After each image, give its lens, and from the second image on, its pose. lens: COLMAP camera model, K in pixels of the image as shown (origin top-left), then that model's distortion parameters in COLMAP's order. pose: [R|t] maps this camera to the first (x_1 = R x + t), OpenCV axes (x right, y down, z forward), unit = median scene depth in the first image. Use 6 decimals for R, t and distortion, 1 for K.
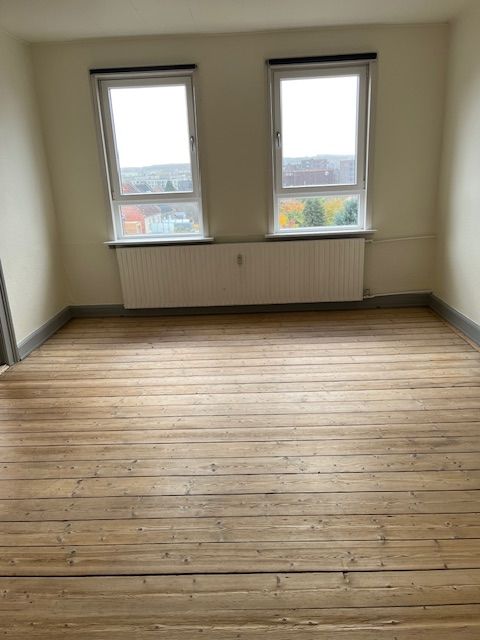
lens RADIAL K [[489.5, 0, 235.9], [0, 489.5, 325.7], [0, 0, 1]] dist [-0.004148, 0.001641]
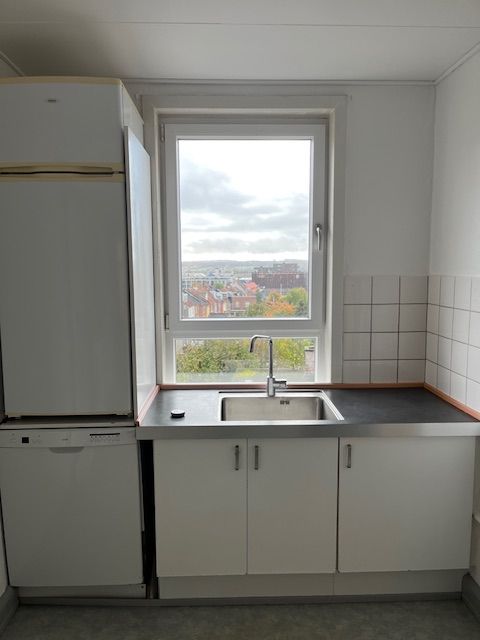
lens RADIAL K [[489.5, 0, 239.5], [0, 489.5, 319.4], [0, 0, 1]] dist [-0.004148, 0.001641]
pose [[0.997965, 0.025788, 0.058310, 0.128573], [-0.013163, 0.978181, -0.207338, -0.169153], [-0.062385, 0.206149, 0.976530, 0.456581]]
